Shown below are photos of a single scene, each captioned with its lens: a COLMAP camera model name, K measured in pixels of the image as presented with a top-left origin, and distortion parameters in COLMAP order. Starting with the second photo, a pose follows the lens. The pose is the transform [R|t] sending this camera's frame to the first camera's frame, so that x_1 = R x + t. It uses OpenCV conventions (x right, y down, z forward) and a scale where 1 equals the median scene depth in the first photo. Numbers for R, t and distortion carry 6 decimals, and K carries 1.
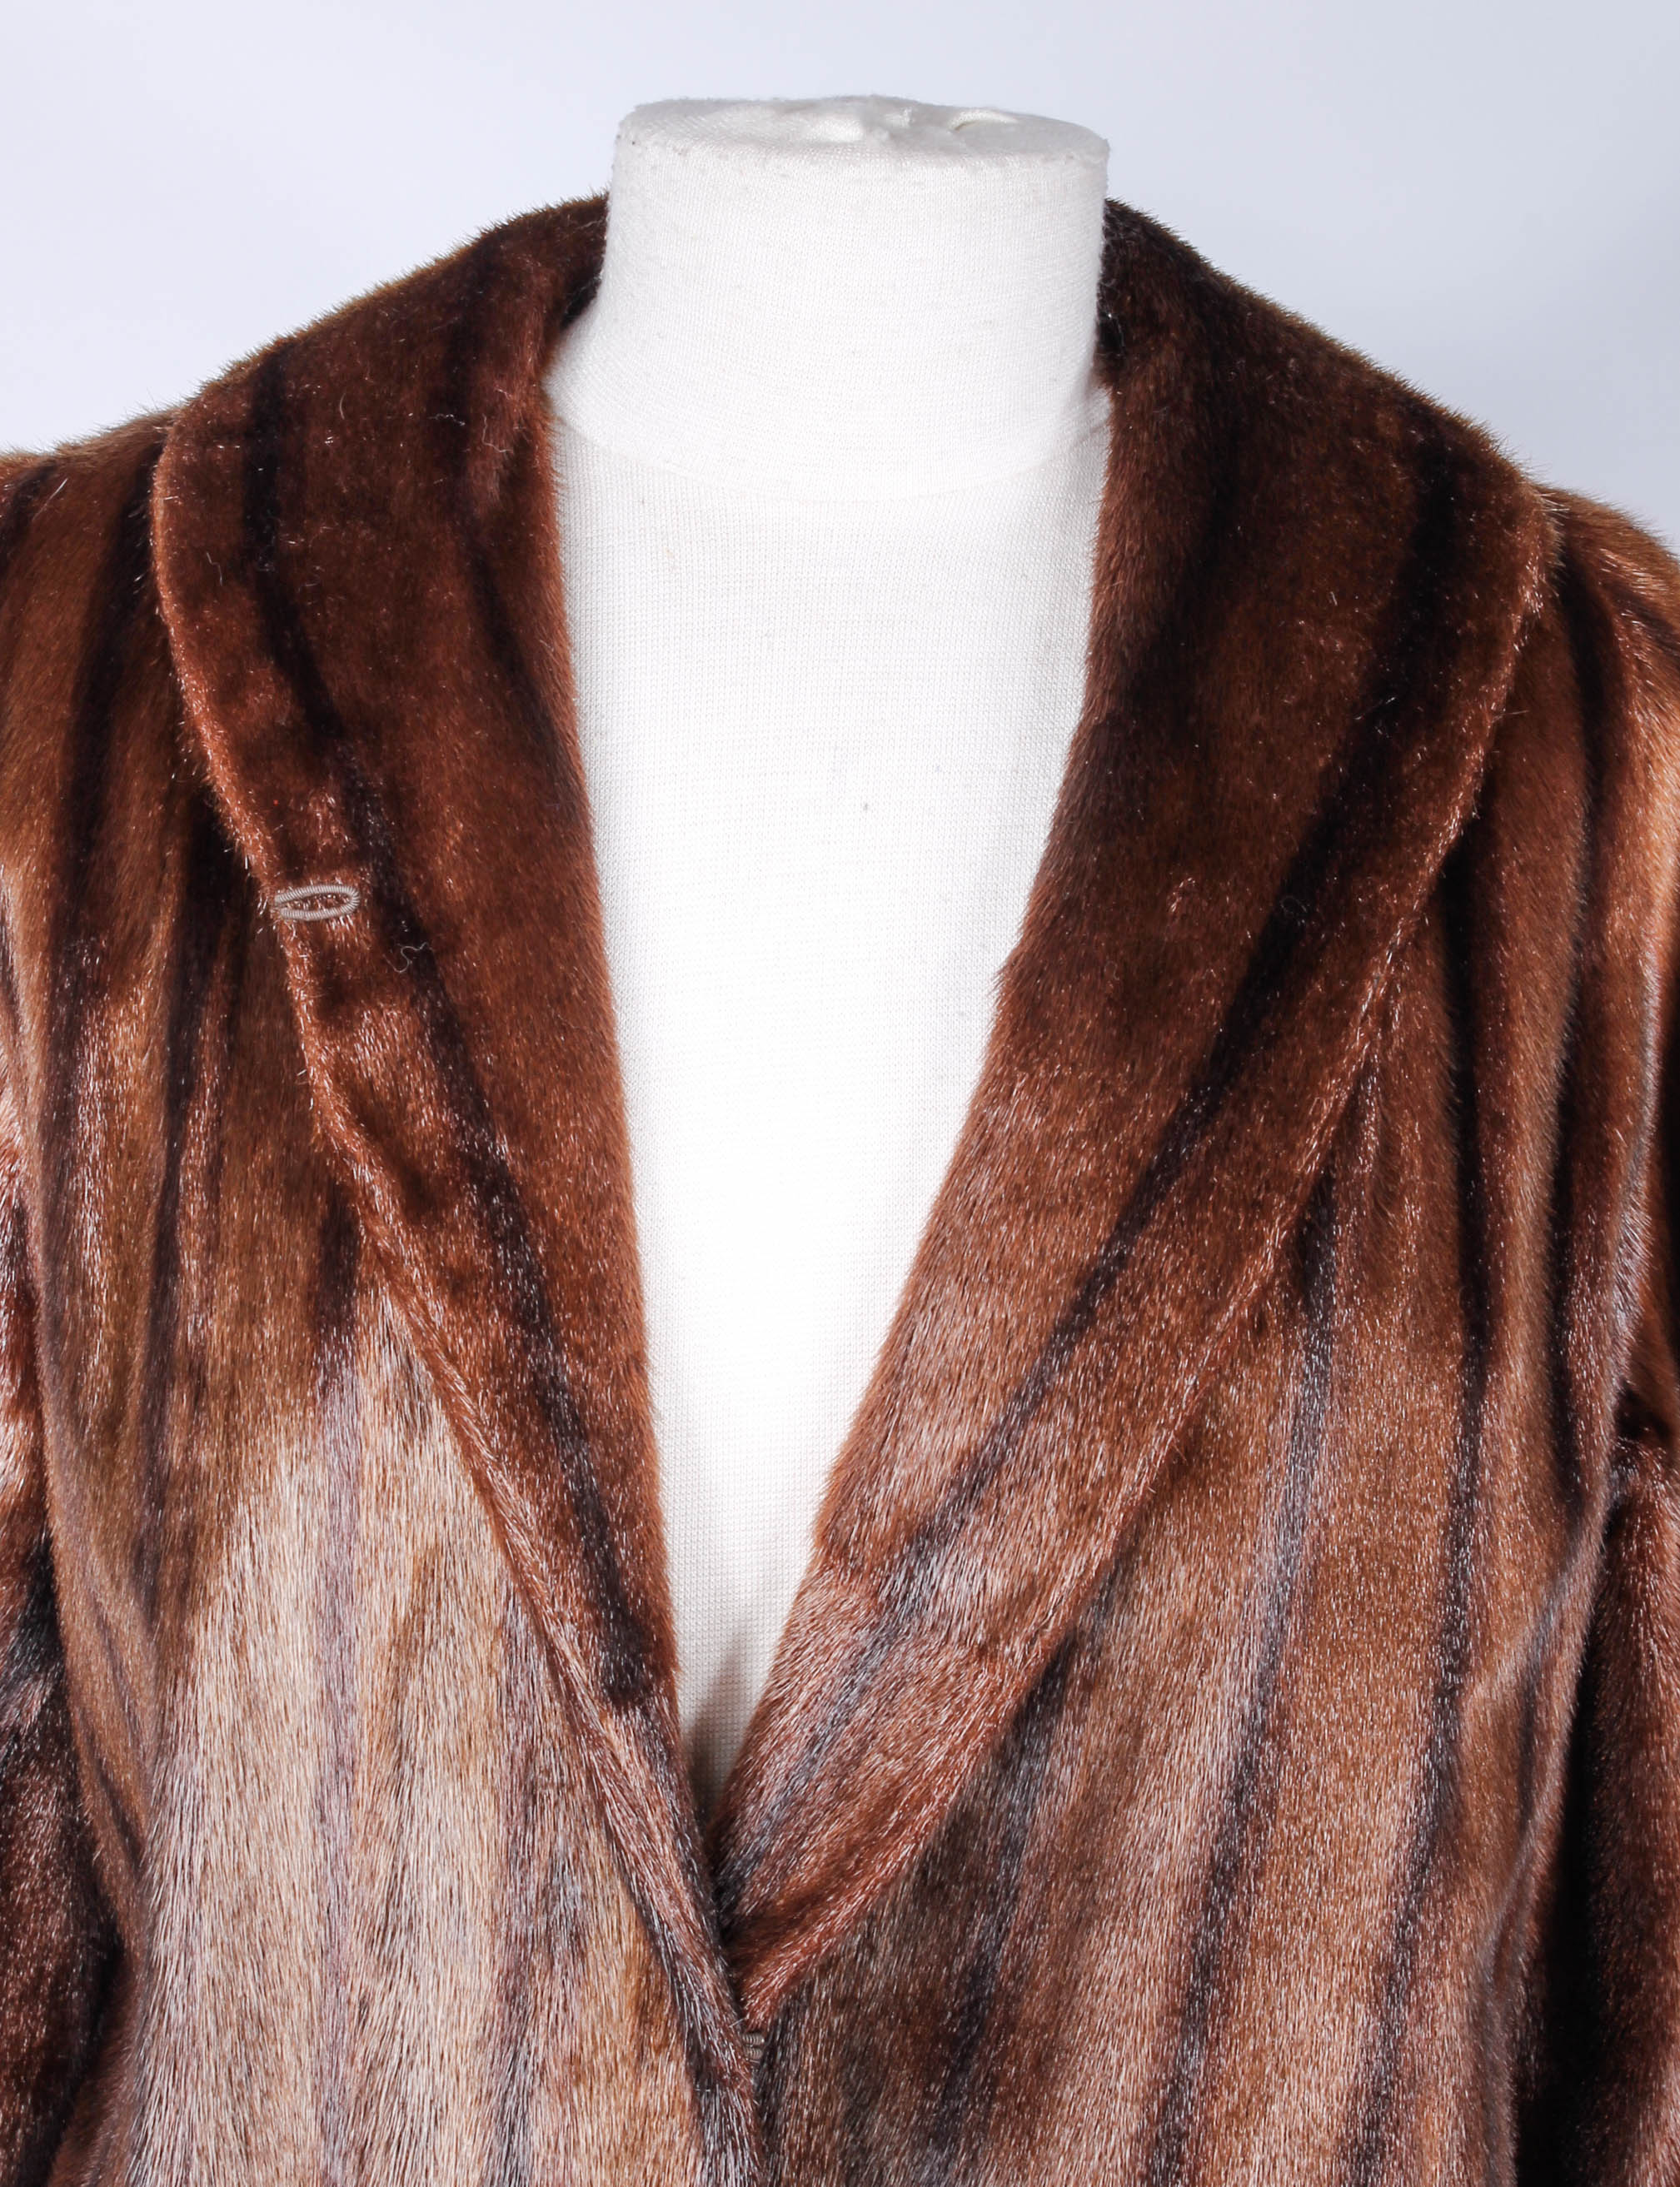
lens RADIAL K [[5032.7, 0, 768.6], [0, 5032.7, 926.1], [0, 0, 1]] dist [0.056833, 0.000000]
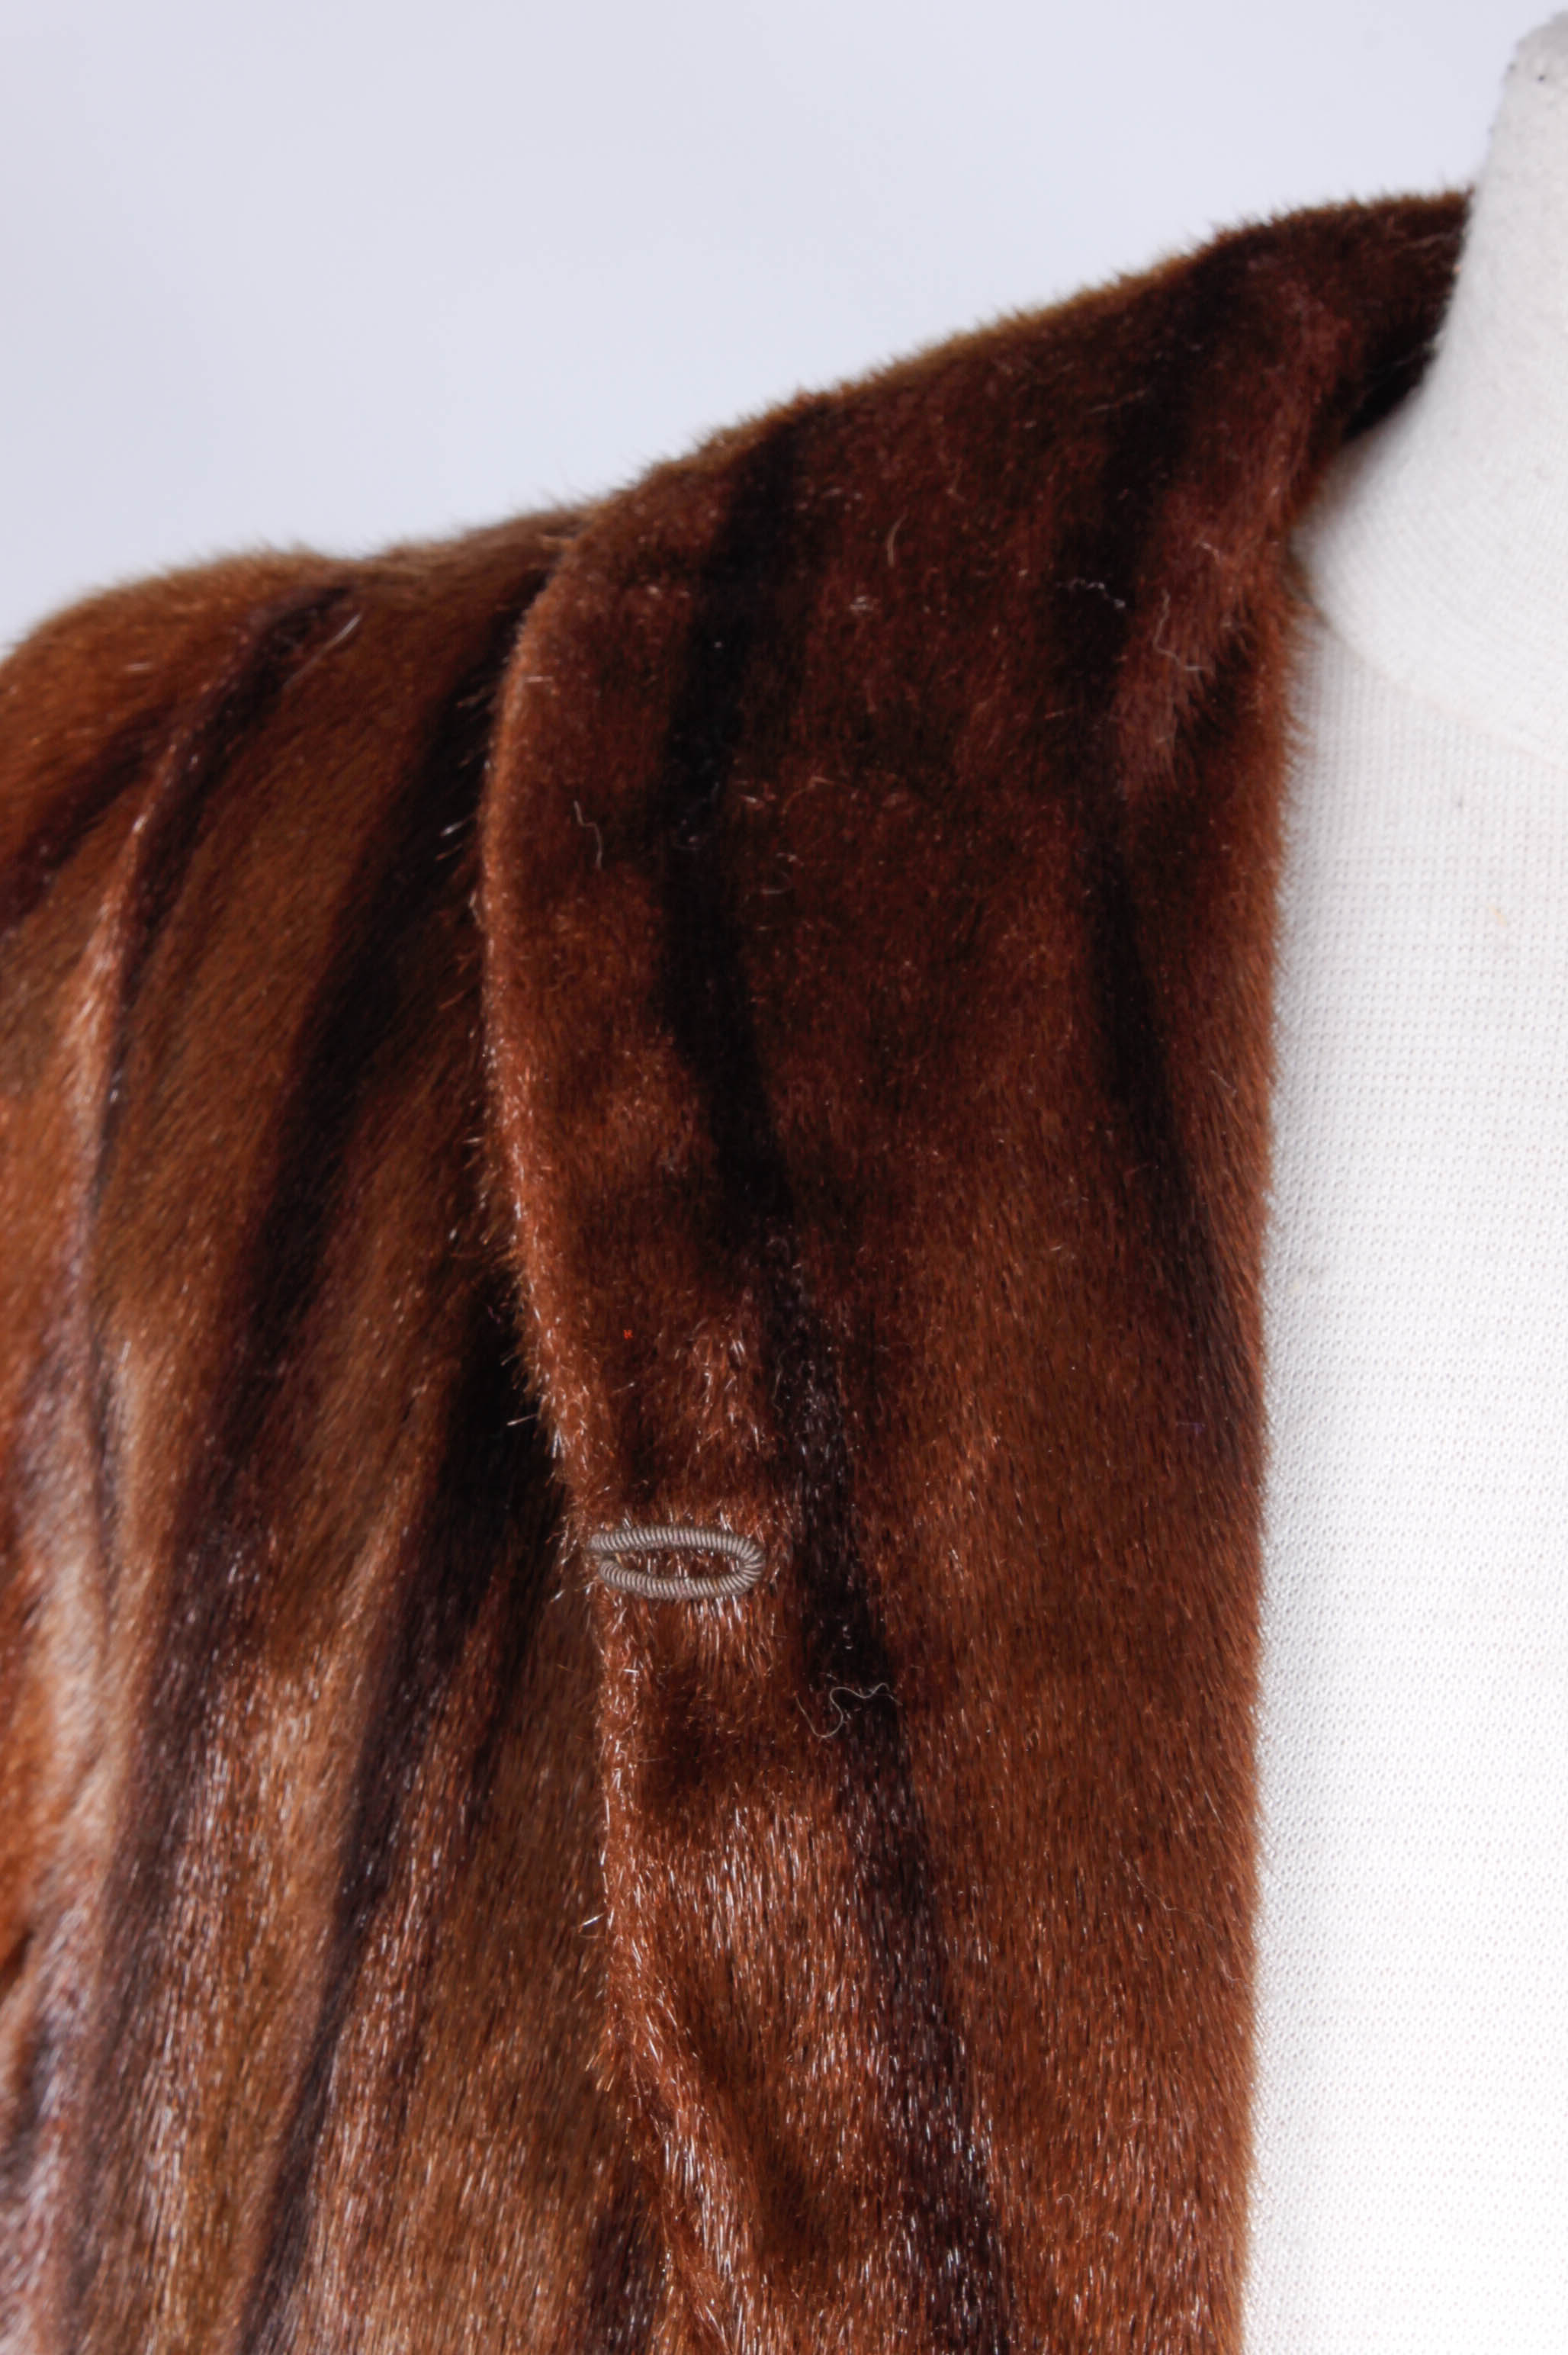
lens RADIAL K [[5479.0, 0, 771.5], [0, 5479.0, 1193.6], [0, 0, 1]] dist [0.070679, 0.000000]
pose [[0.982288, 0.133736, -0.131244, -0.016028], [-0.130896, 0.990940, 0.030075, -0.055254], [0.134077, -0.012363, 0.990894, 0.469364]]
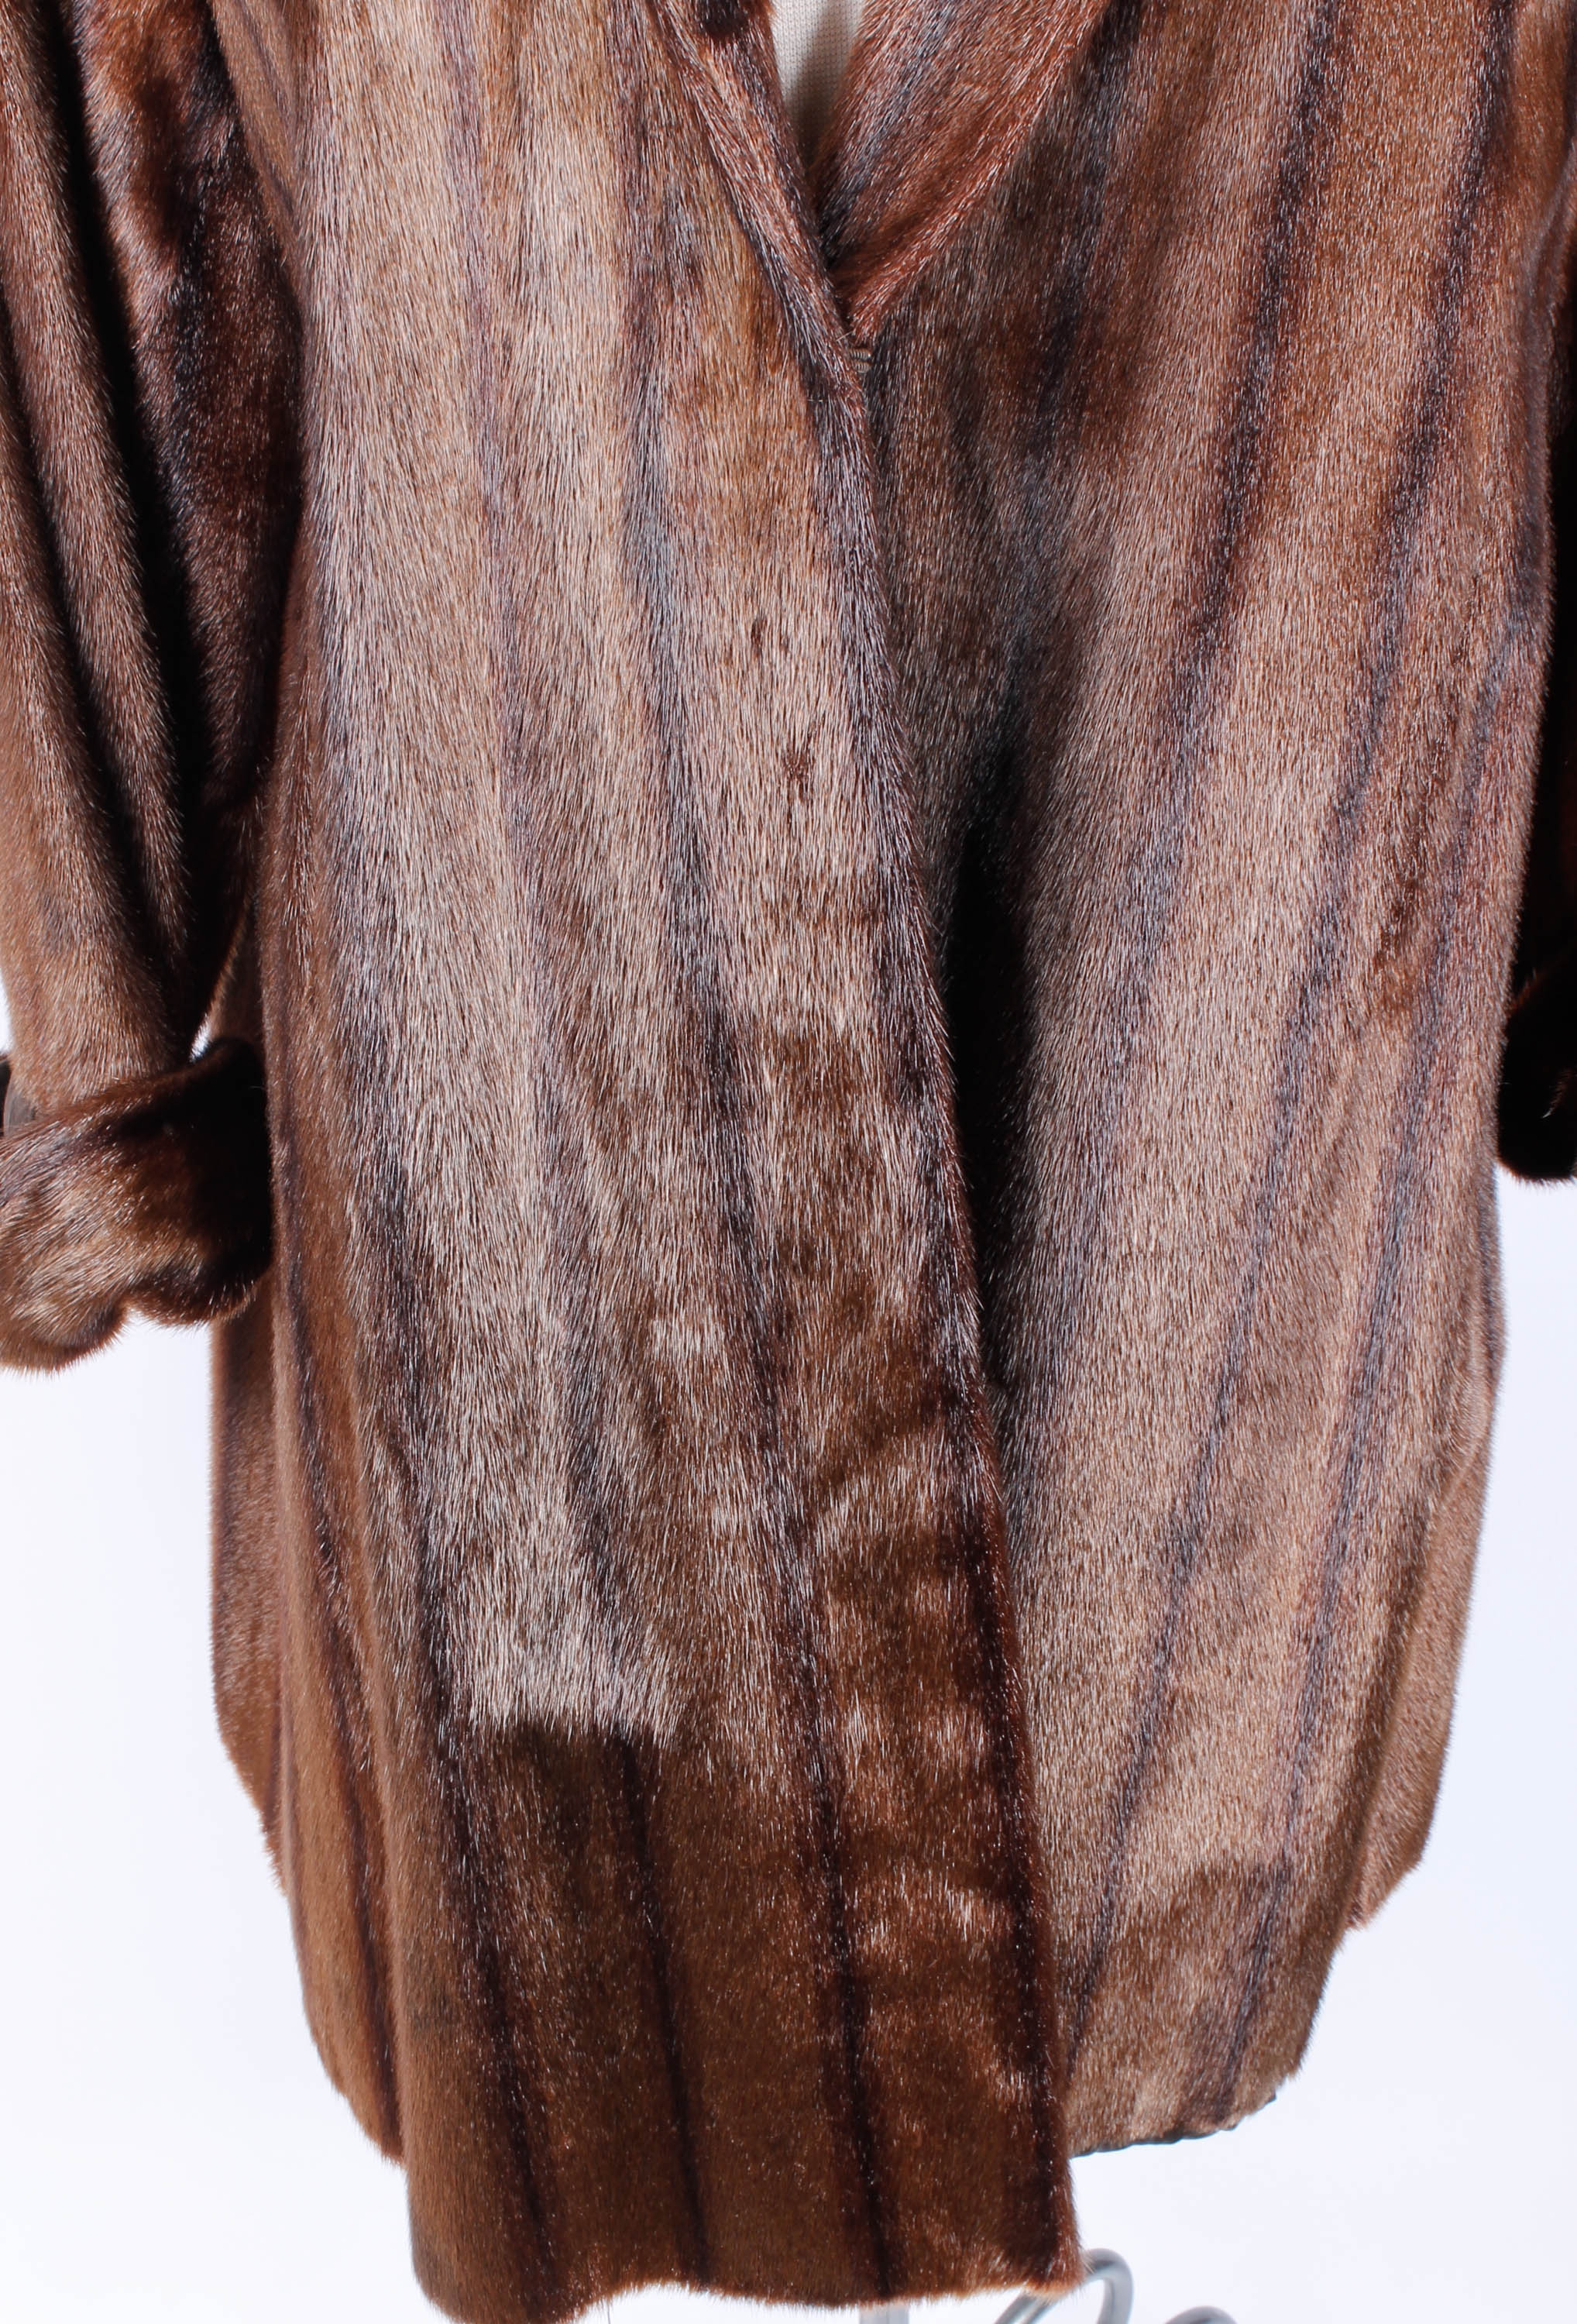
lens RADIAL K [[3423.5, 0, 779.7], [0, 3423.5, 1073.5], [0, 0, 1]] dist [-0.024979, 0.000000]
pose [[0.997500, -0.040231, -0.058088, 0.015674], [0.057145, 0.942848, 0.328288, 0.118602], [0.041561, -0.330787, 0.942790, 0.240818]]
